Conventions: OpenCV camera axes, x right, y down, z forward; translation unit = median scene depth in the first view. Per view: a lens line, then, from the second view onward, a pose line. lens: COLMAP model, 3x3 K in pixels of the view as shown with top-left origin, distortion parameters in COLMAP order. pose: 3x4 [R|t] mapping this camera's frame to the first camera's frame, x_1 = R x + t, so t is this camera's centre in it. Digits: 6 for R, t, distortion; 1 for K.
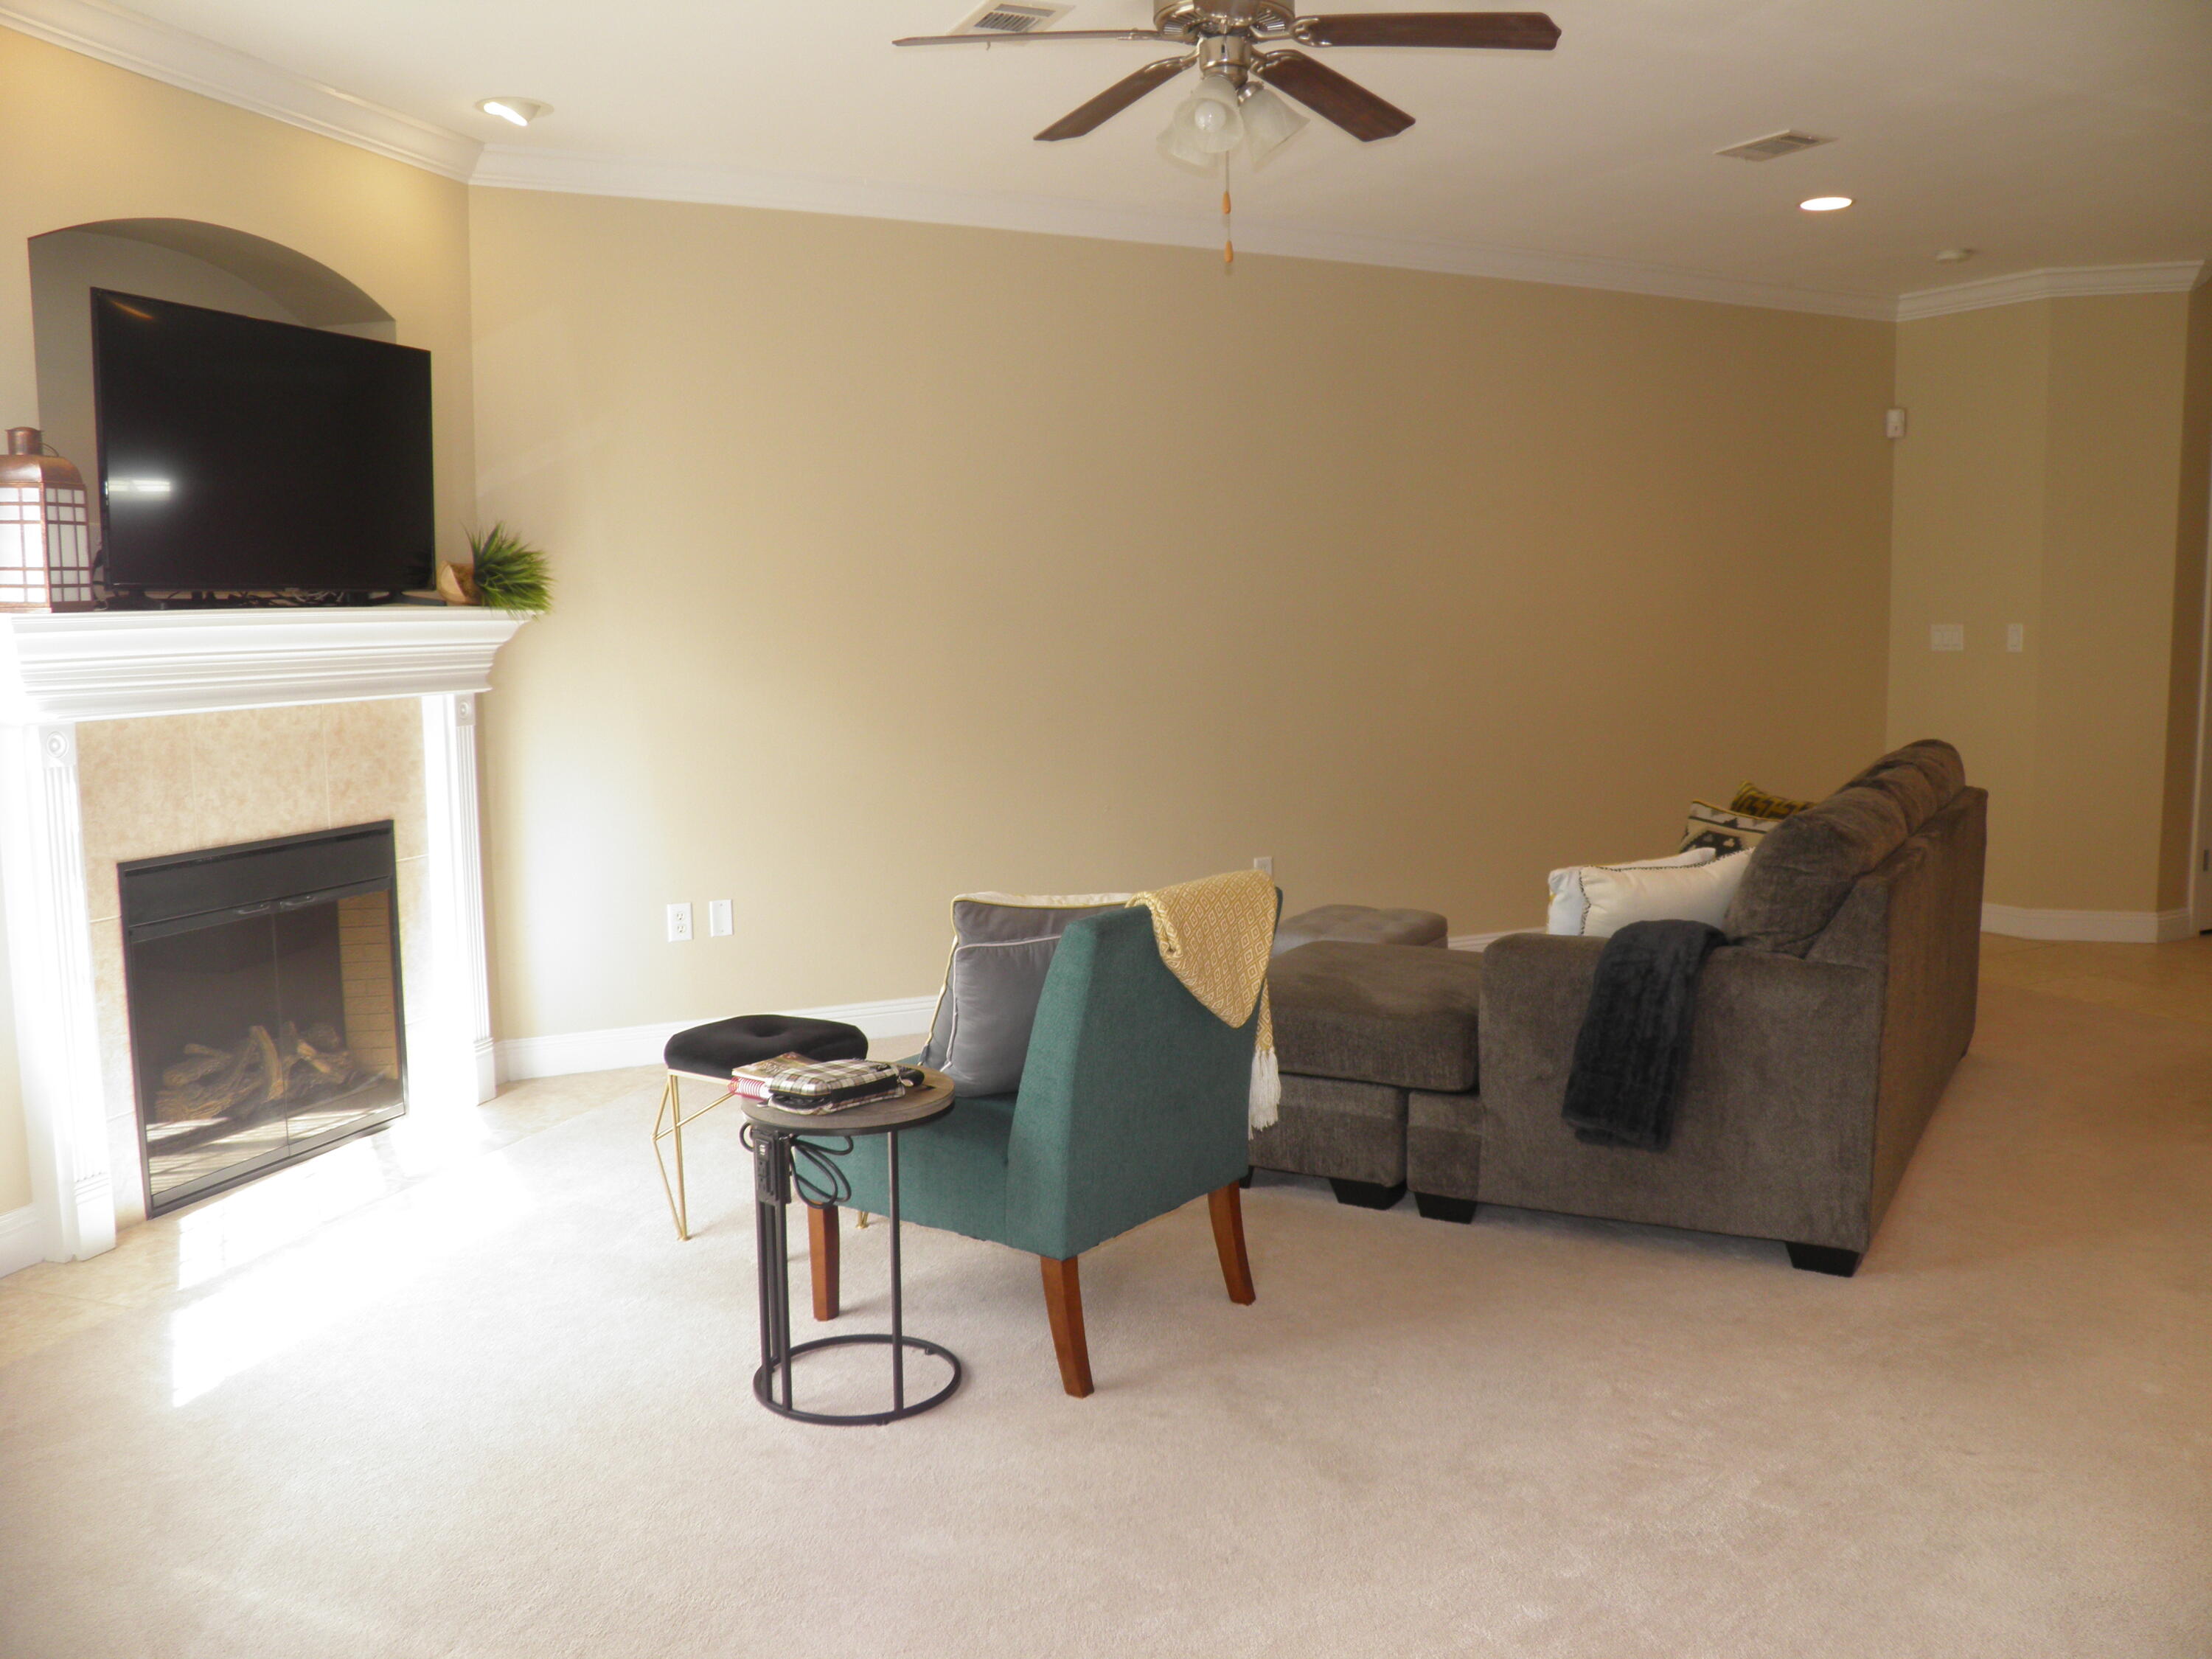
lens RADIAL K [[1821.2, 0, 1105.5], [0, 1821.2, 833.4], [0, 0, 1]] dist [-0.128256, 0.070766]
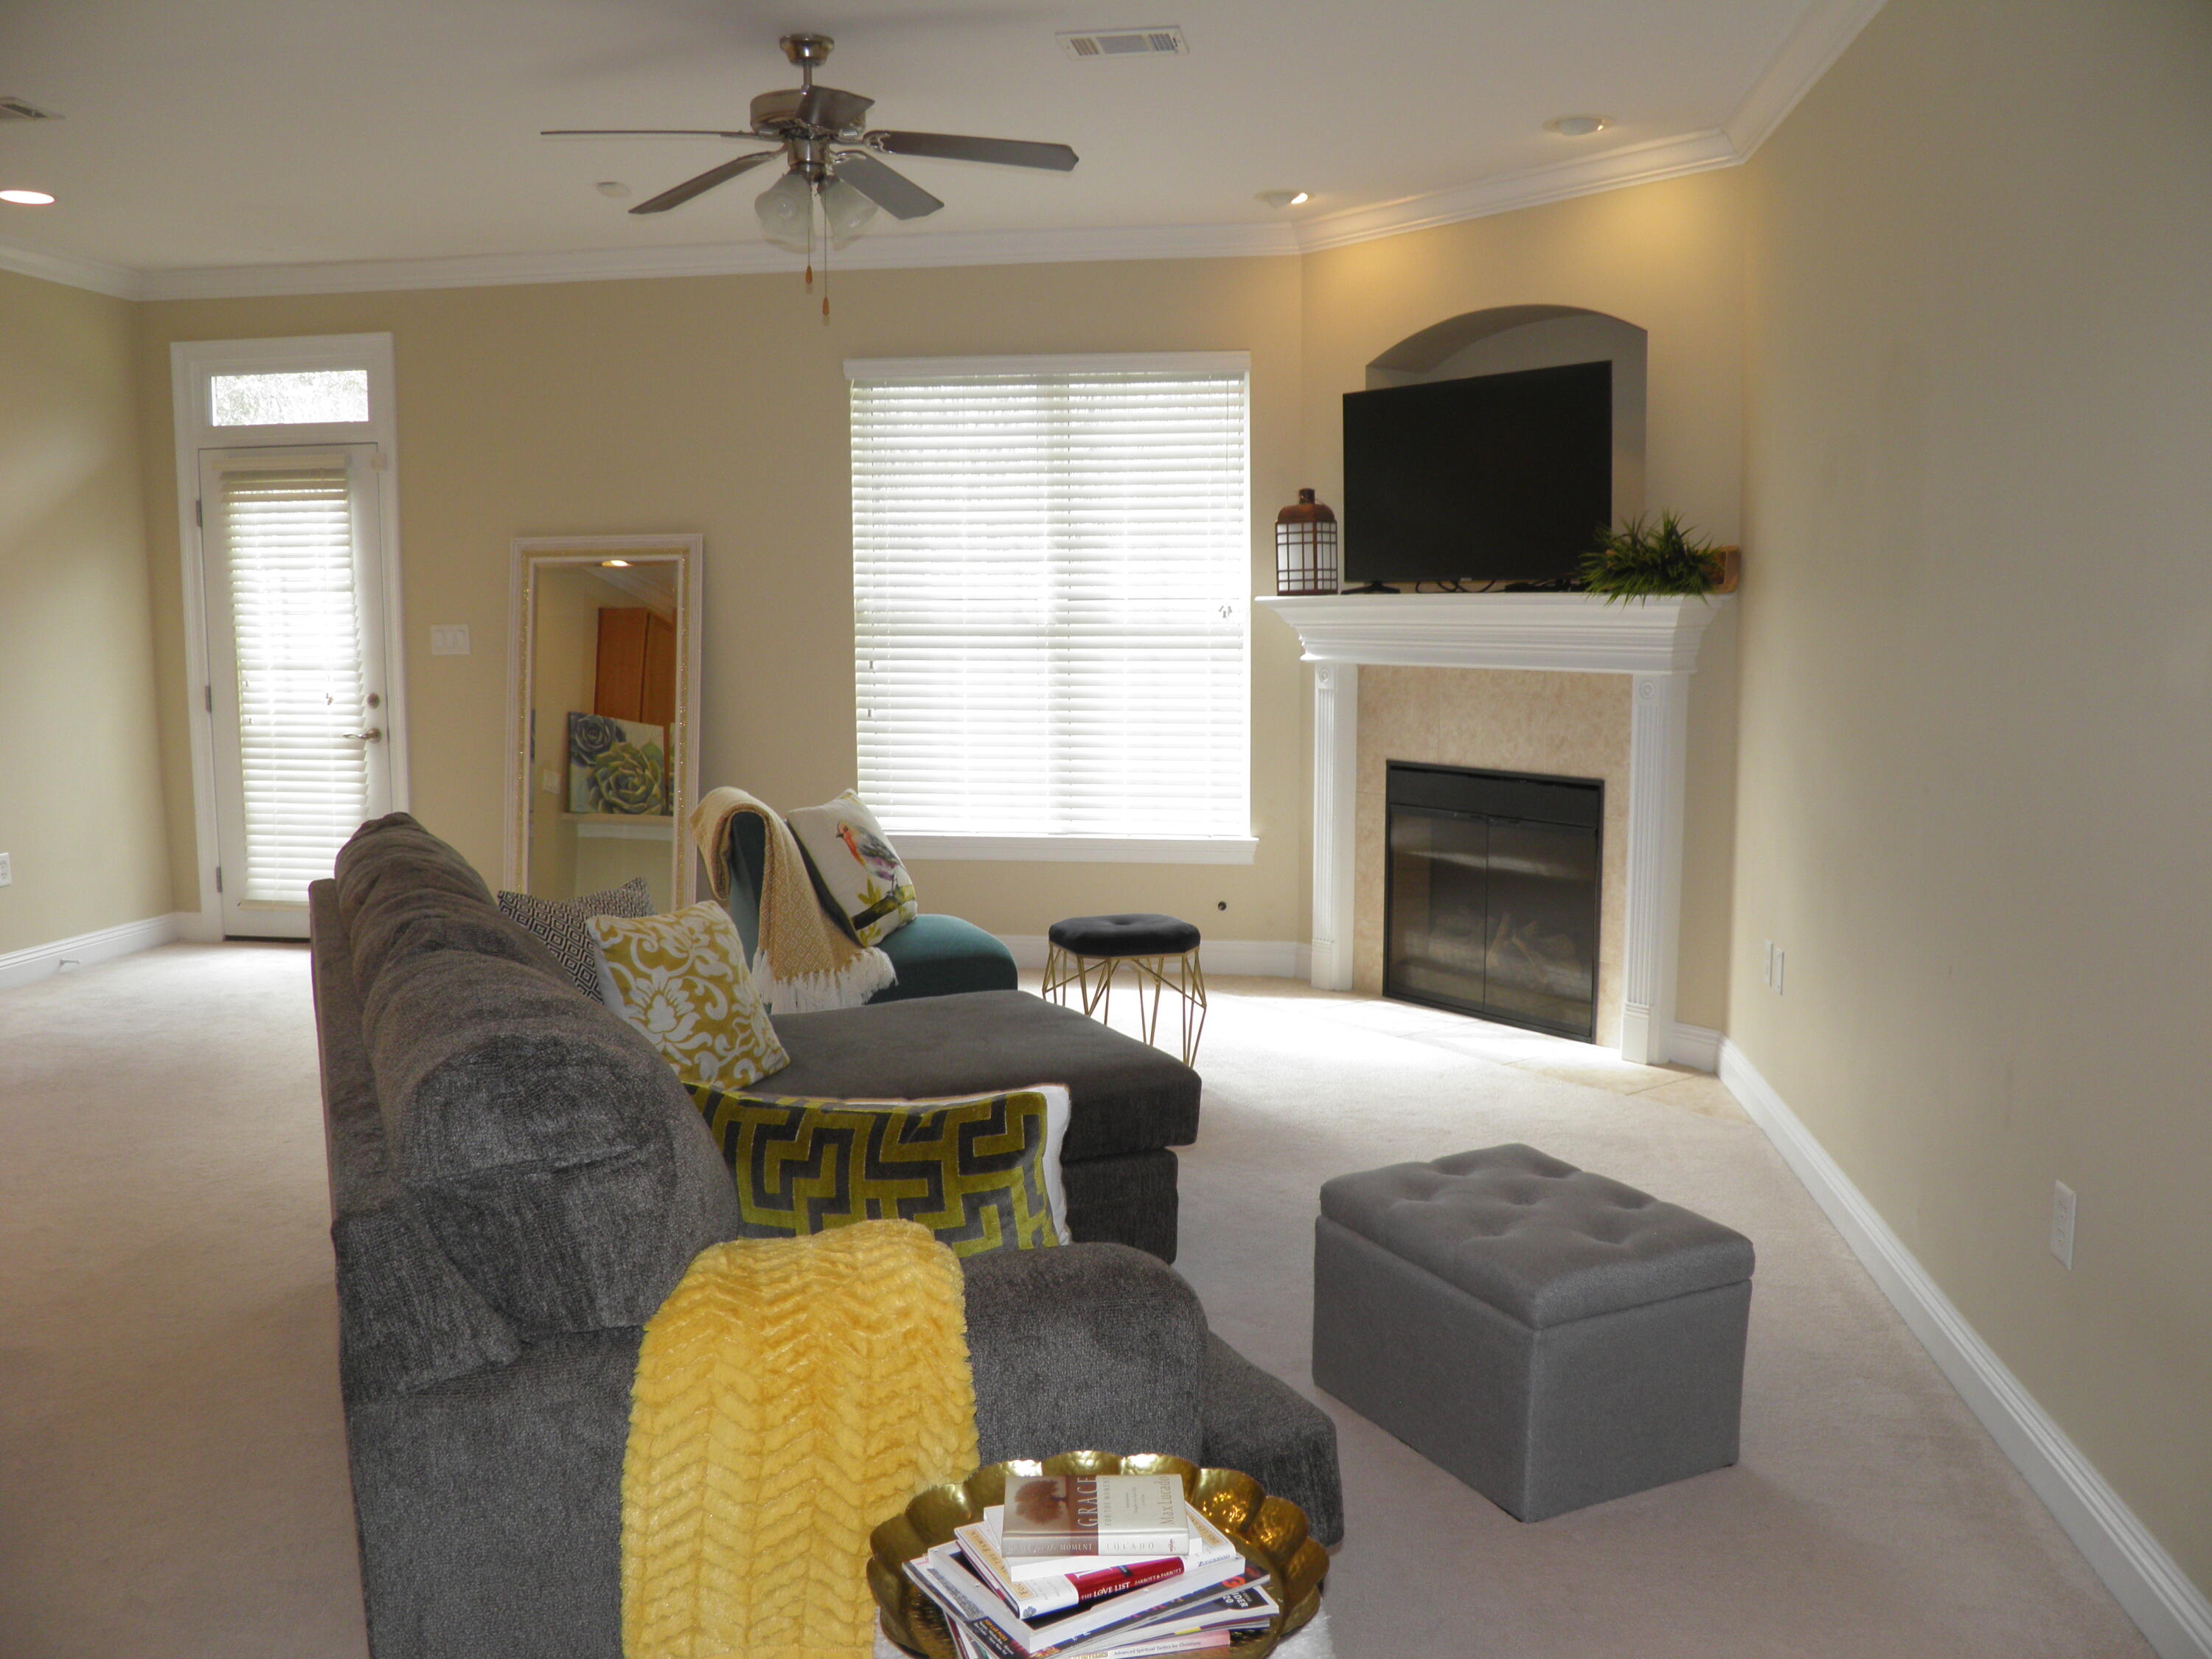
lens RADIAL K [[1821.2, 0, 1104.3], [0, 1821.2, 826.3], [0, 0, 1]] dist [-0.128256, 0.070766]
pose [[-0.570476, 0.109982, -0.813917, 0.776783], [-0.087447, 0.977227, 0.193340, -0.187555], [0.816646, 0.181471, -0.547867, 1.495551]]
